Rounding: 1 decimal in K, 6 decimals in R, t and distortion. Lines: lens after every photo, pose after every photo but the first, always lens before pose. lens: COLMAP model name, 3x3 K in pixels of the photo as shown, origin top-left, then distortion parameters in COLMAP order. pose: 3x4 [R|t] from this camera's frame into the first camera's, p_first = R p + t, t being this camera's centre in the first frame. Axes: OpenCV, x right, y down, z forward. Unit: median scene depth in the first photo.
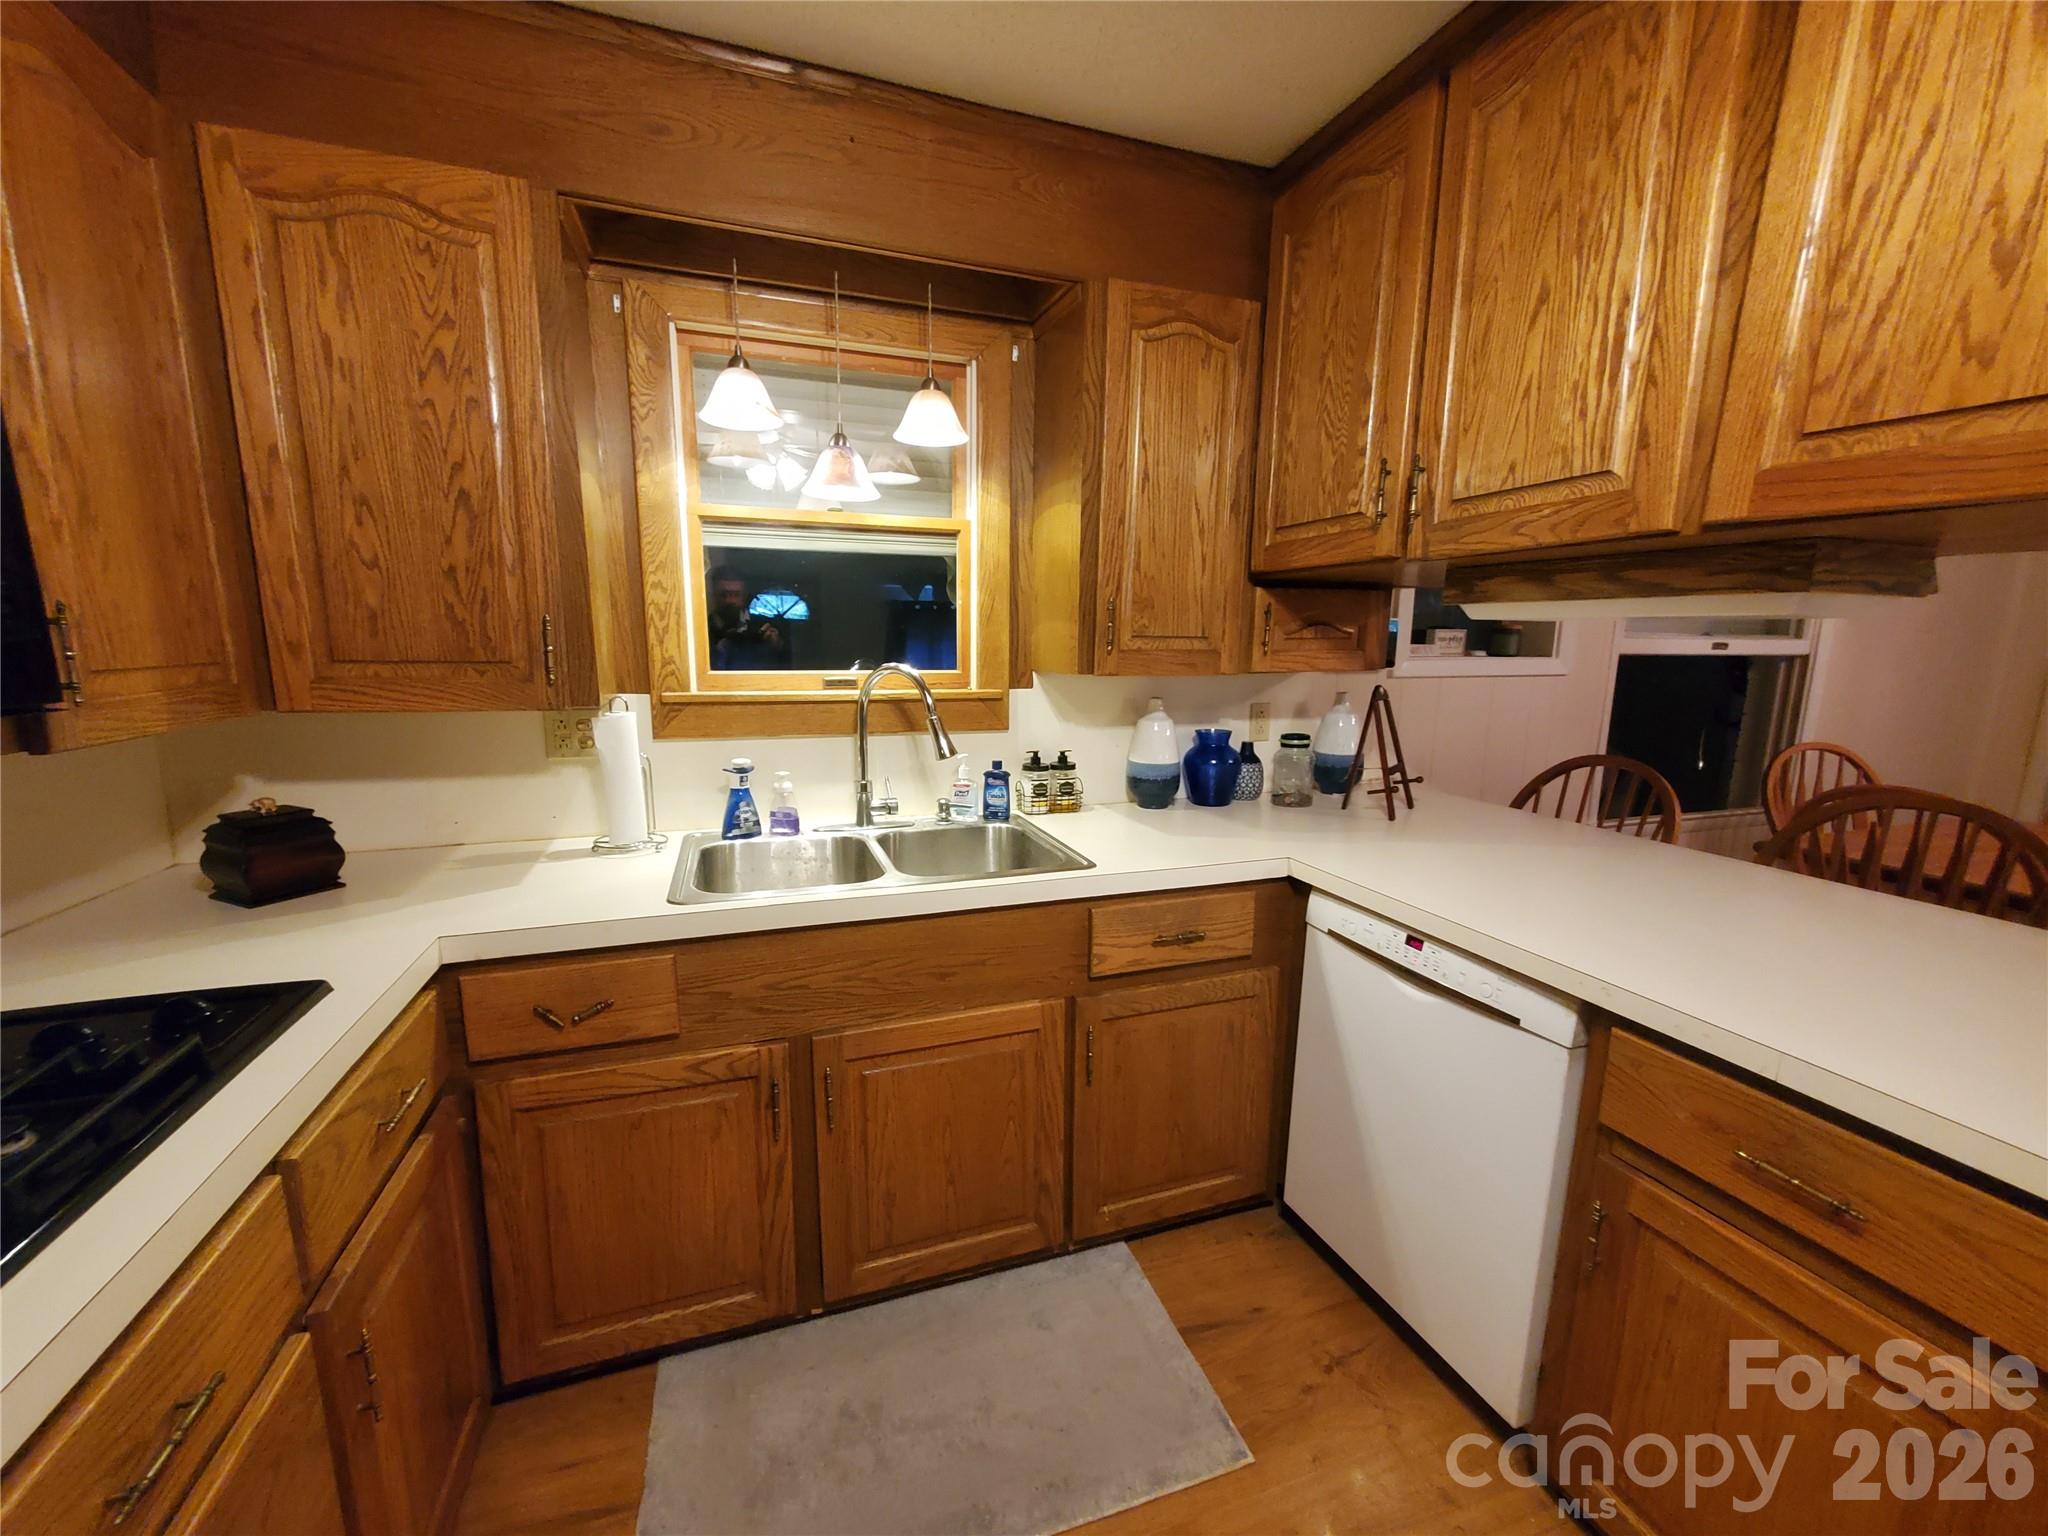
lens RADIAL K [[809.9, 0, 1017.5], [0, 809.9, 785.0], [0, 0, 1]] dist [0.000243, -0.000340]
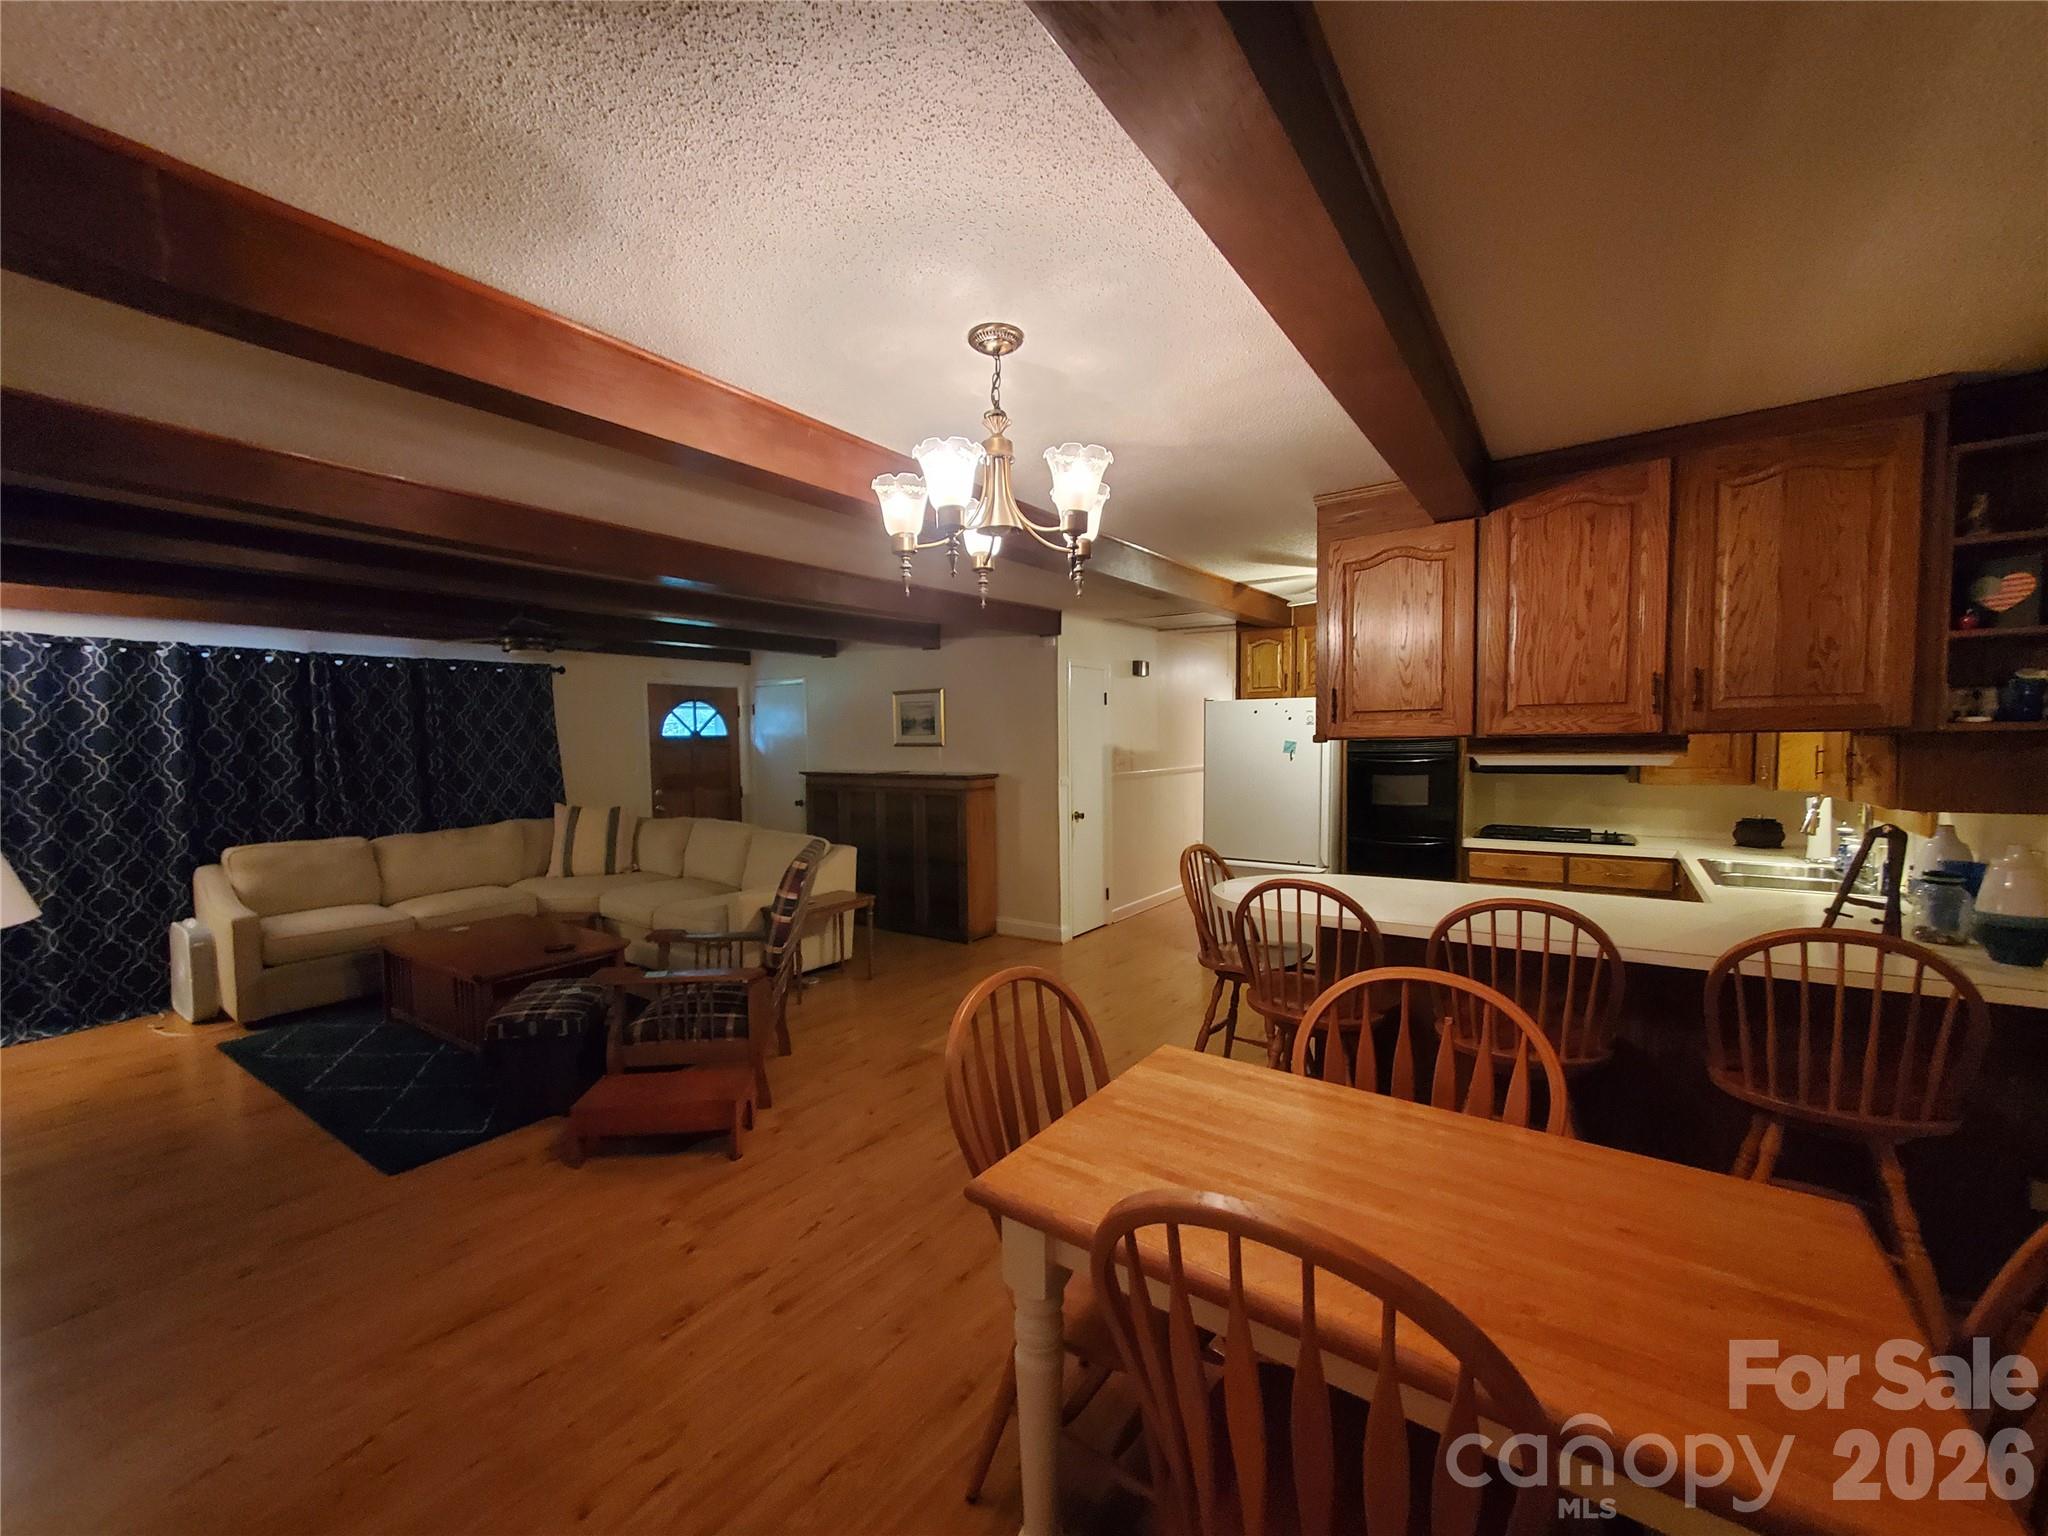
lens RADIAL K [[805.4, 0, 1020.1], [0, 805.4, 783.4], [0, 0, 1]] dist [-0.000539, -0.000501]
pose [[-0.816236, 0.035356, -0.576635, 2.573873], [-0.095225, 0.976239, 0.194651, -0.355101], [0.569816, 0.213791, -0.793475, 1.539076]]
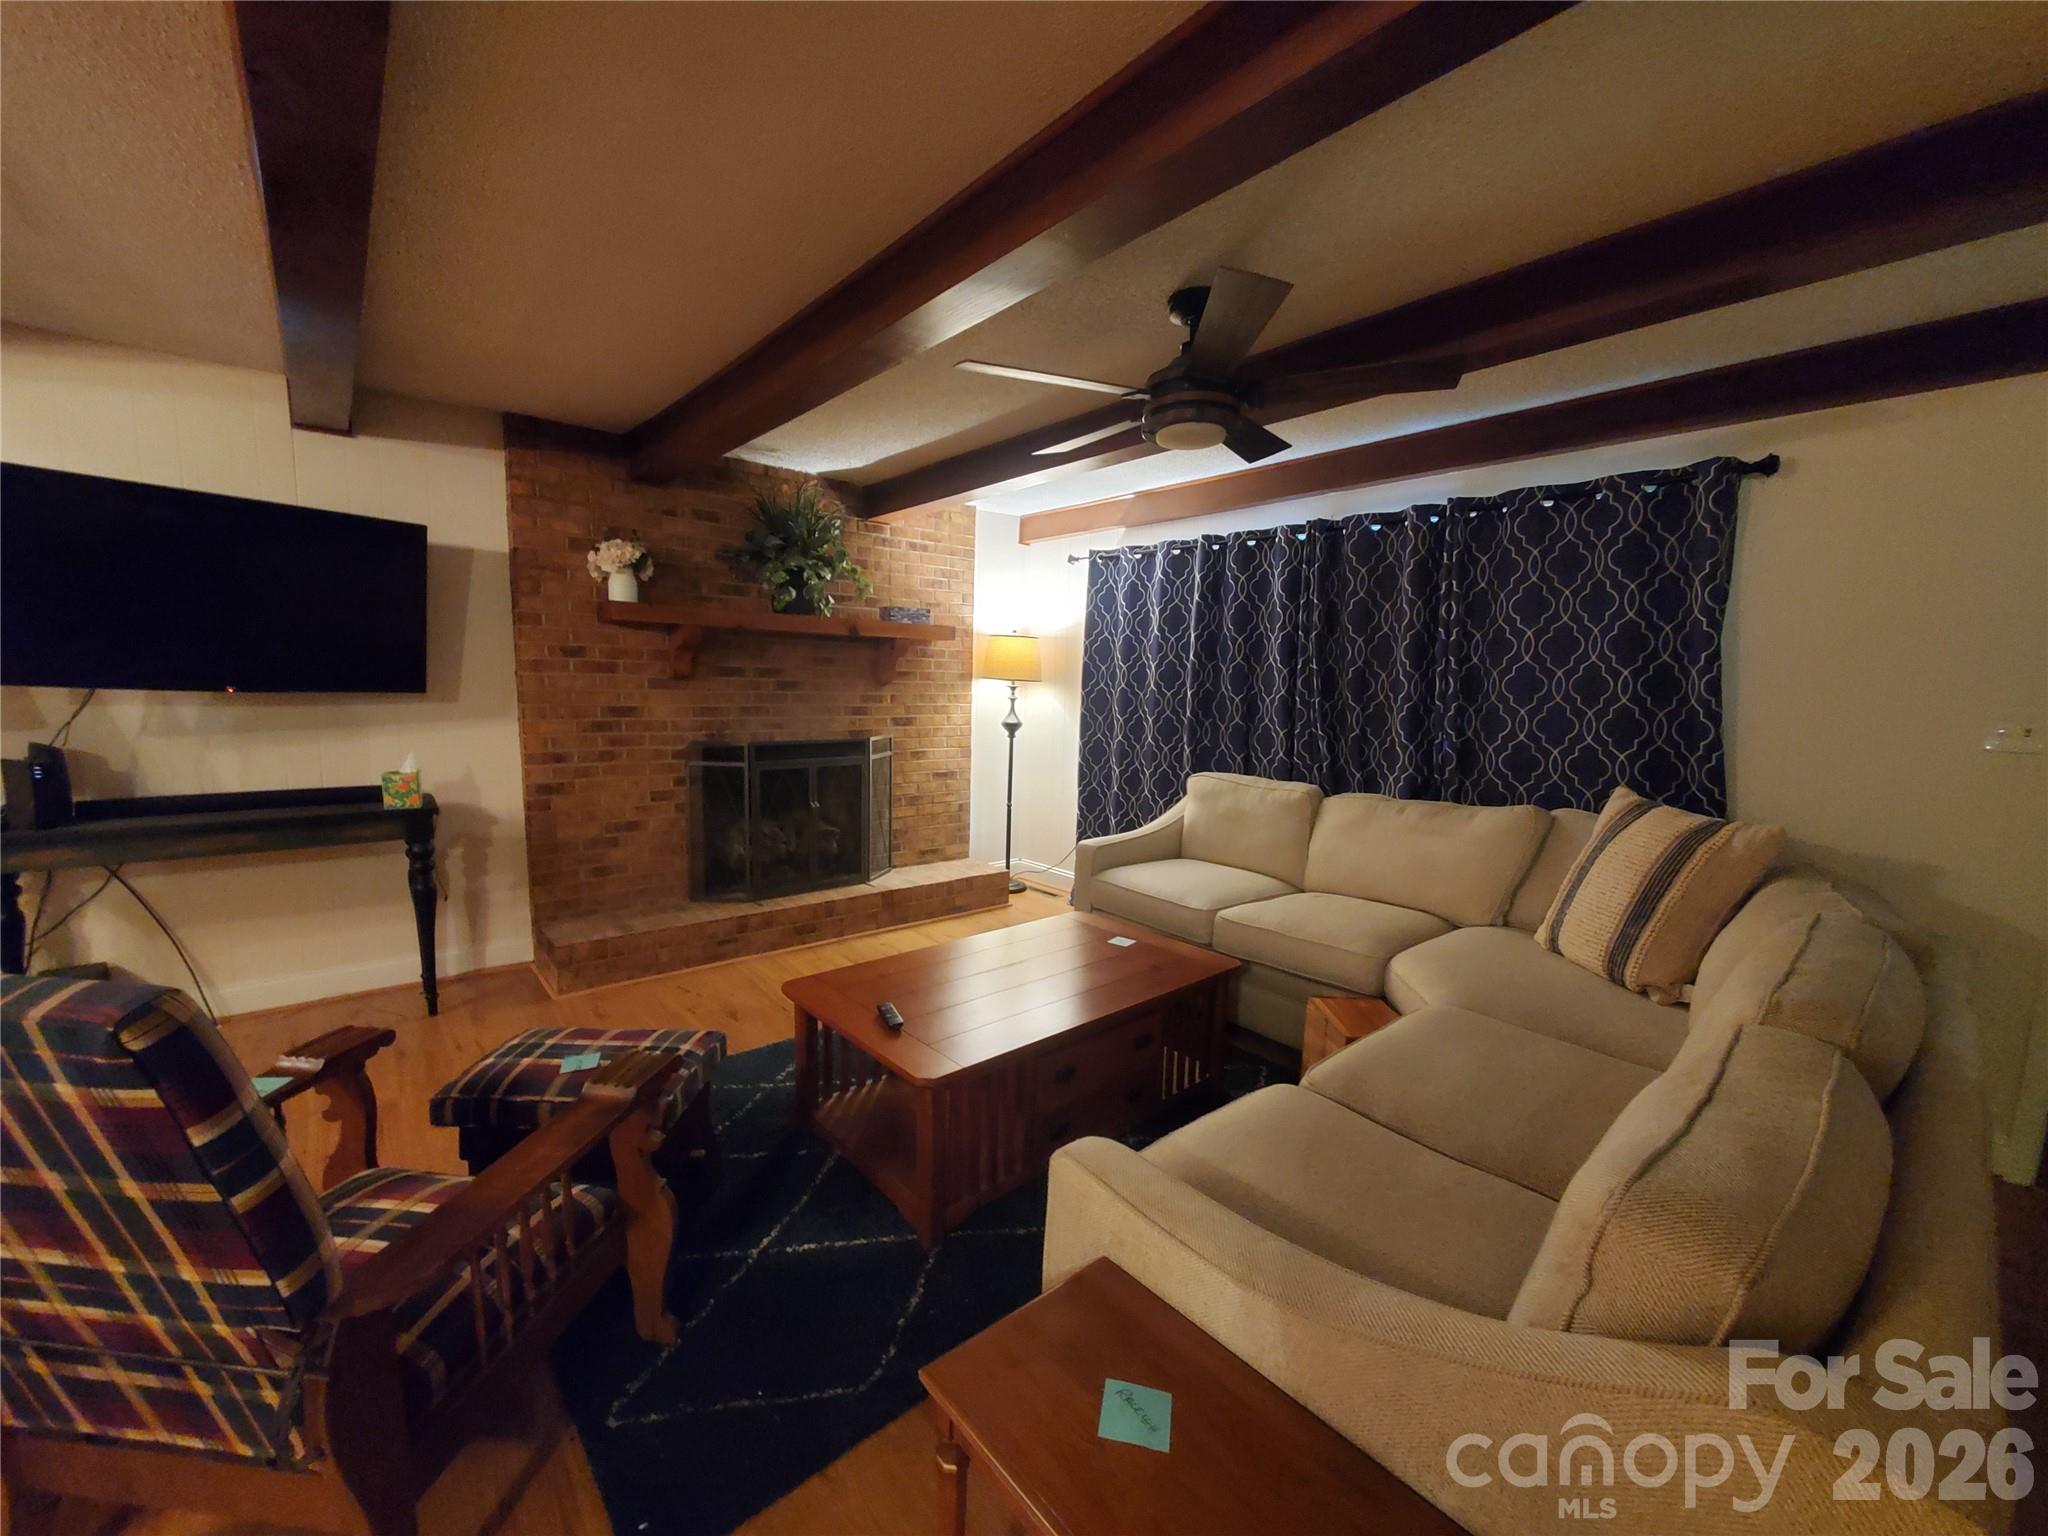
lens RADIAL K [[810.4, 0, 1018.7], [0, 810.4, 784.8], [0, 0, 1]] dist [0.002167, 0.000346]
pose [[-0.354786, -0.135406, 0.925091, 1.106807], [0.136545, 0.971344, 0.194543, 0.174226], [-0.924923, 0.195338, -0.326130, -0.959873]]
